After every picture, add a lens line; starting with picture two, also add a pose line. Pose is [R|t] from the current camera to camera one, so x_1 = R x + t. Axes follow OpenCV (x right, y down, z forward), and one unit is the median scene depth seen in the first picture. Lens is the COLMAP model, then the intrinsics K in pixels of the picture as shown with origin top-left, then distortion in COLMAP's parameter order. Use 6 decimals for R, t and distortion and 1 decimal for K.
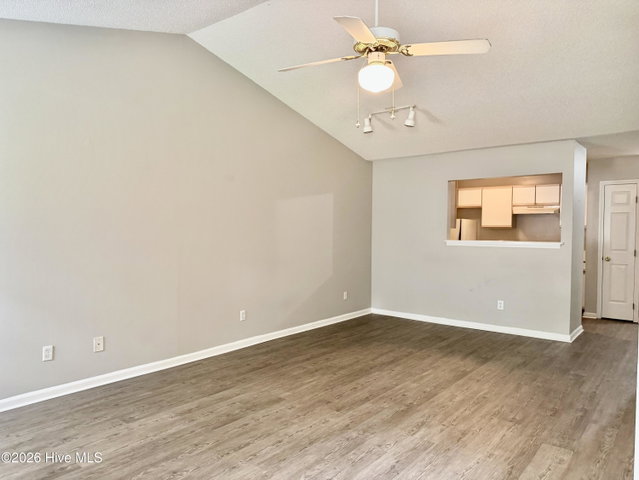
lens RADIAL K [[455.2, 0, 319.5], [0, 455.2, 240.0], [0, 0, 1]] dist [0.050063, -0.079159]
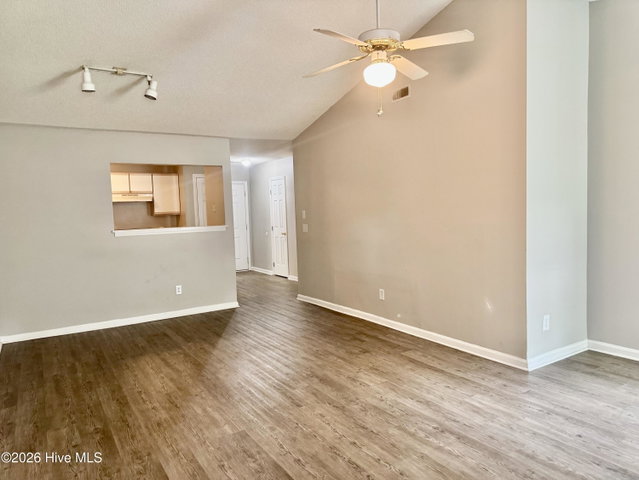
lens RADIAL K [[455.7, 0, 322.8], [0, 455.7, 239.1], [0, 0, 1]] dist [0.010638, -0.003814]
pose [[0.316314, -0.079524, 0.945316, -0.757862], [0.064374, 0.995983, 0.062246, -0.023381], [-0.946468, 0.041164, 0.320162, 0.603362]]
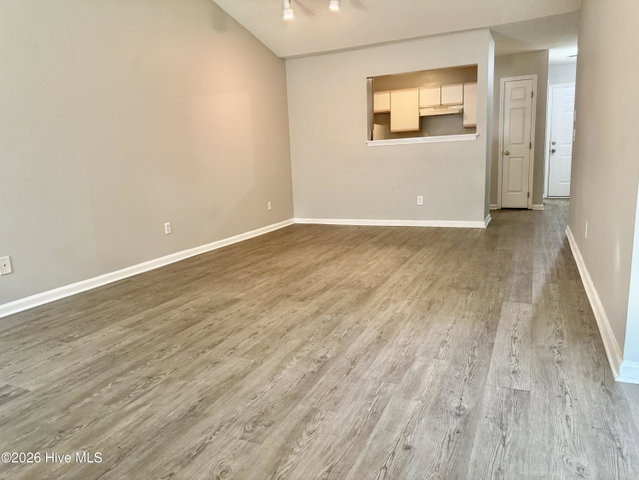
lens RADIAL K [[450.7, 0, 317.4], [0, 450.7, 242.2], [0, 0, 1]] dist [0.084671, -0.115866]
pose [[0.969525, -0.093707, 0.226361, -0.125291], [0.057076, 0.984929, 0.163273, 0.089493], [-0.238250, -0.145378, 0.960262, 0.085231]]
